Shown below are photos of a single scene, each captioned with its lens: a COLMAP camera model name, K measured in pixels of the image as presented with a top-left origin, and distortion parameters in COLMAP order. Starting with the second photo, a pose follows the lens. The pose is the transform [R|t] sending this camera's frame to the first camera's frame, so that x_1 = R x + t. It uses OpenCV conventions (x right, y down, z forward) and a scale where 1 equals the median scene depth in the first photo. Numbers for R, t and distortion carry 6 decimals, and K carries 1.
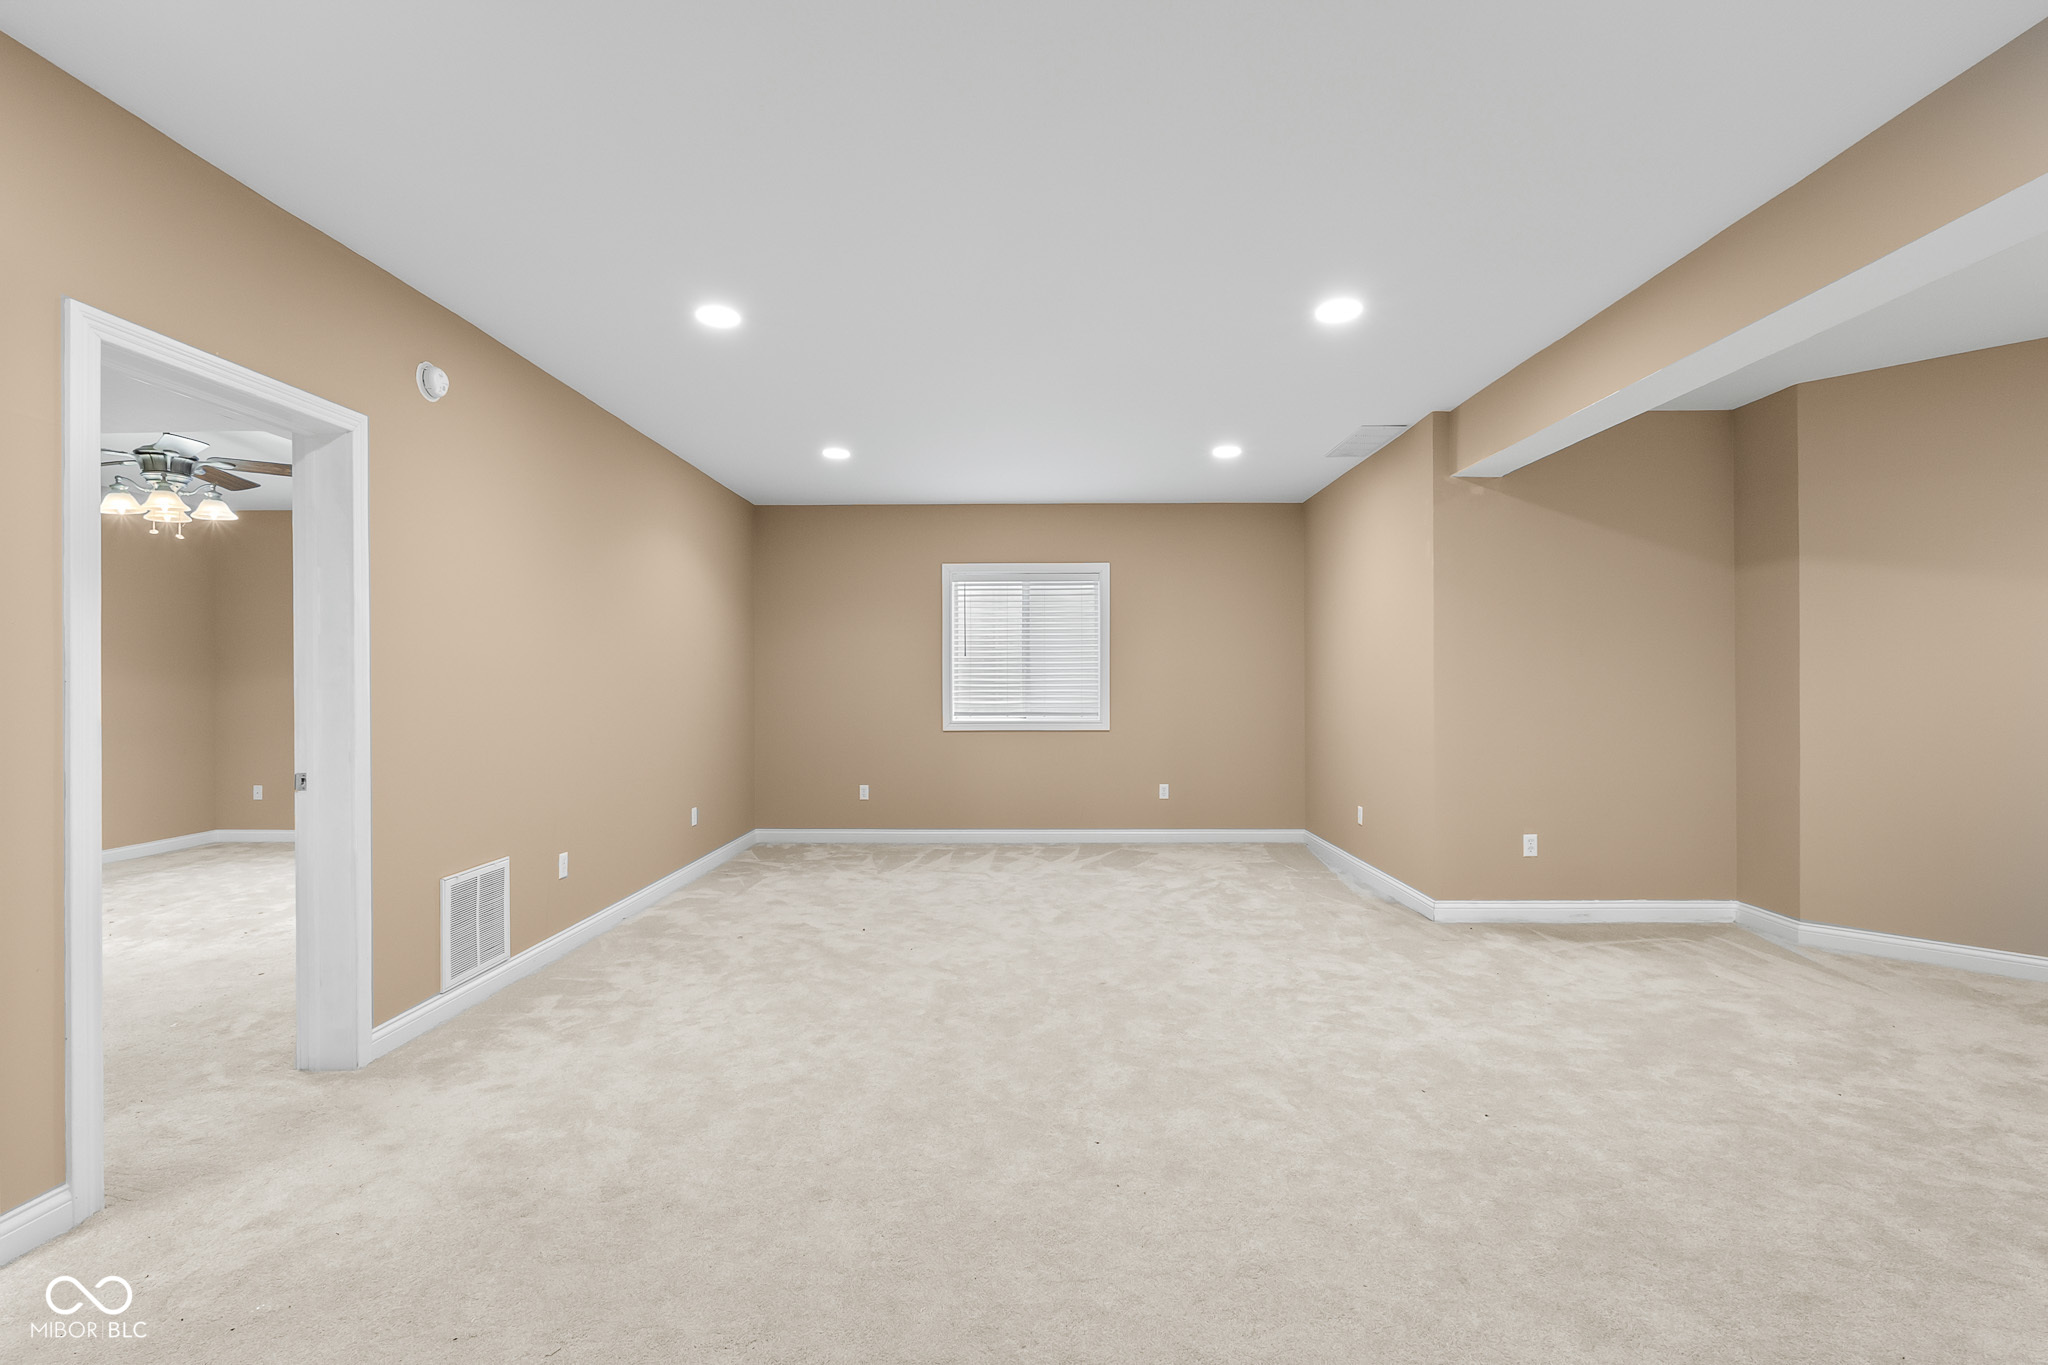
lens RADIAL K [[908.5, 0, 1024.0], [0, 908.5, 682.5], [0, 0, 1]] dist [-0.001368, 0.000374]
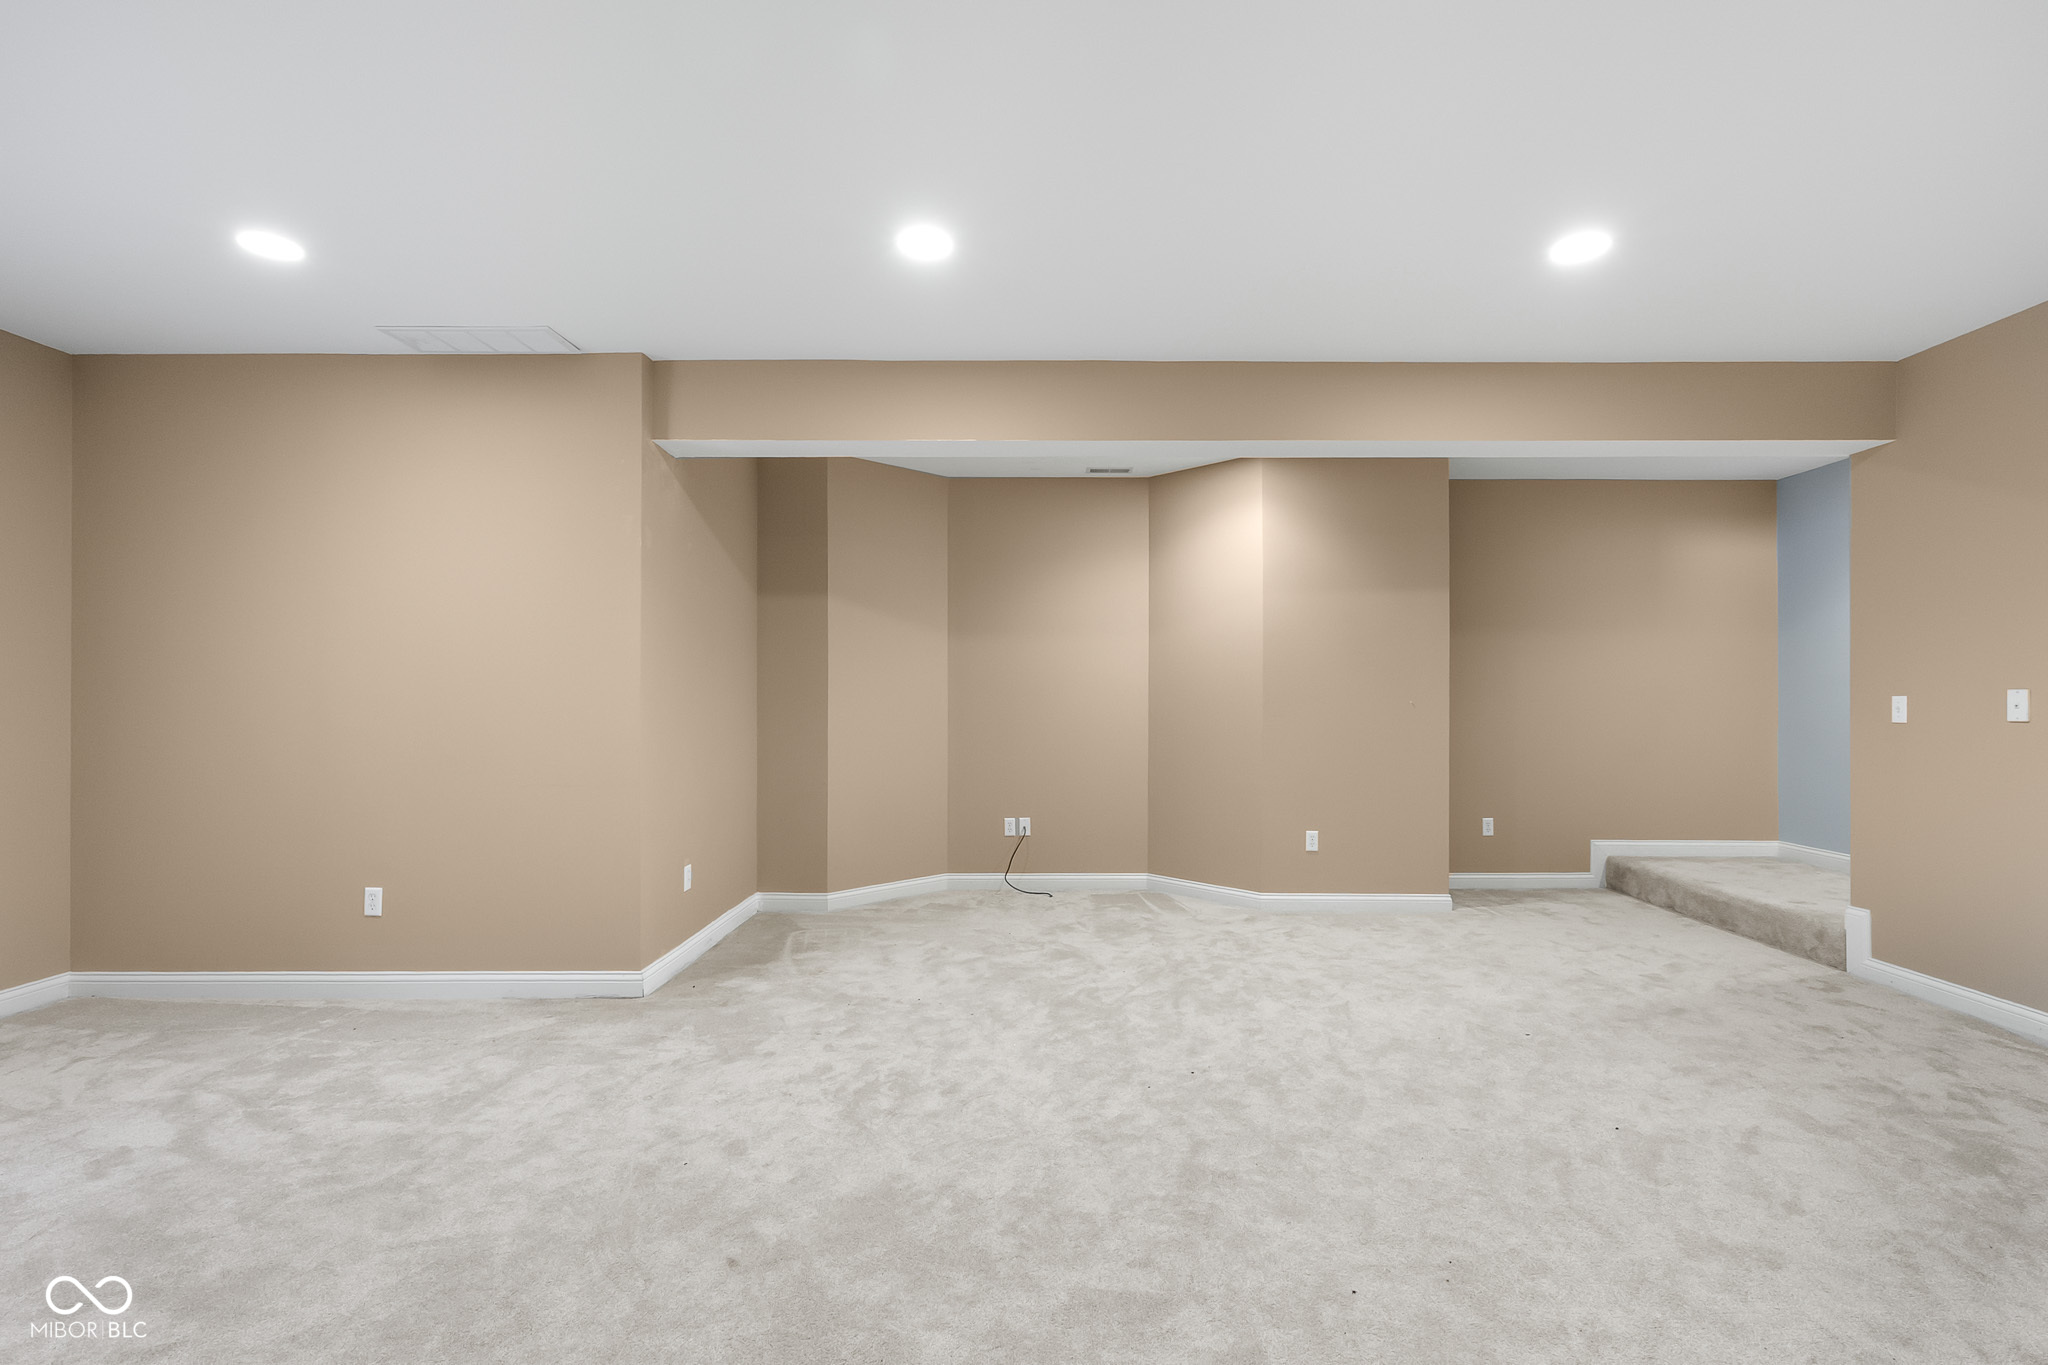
lens RADIAL K [[930.5, 0, 1047.8], [0, 930.5, 696.2], [0, 0, 1]] dist [-0.000731, 0.000479]
pose [[-0.016445, 0.006624, 0.999843, -0.365764], [-0.001982, 0.999976, -0.006657, 0.005803], [-0.999863, -0.002091, -0.016431, 0.658696]]
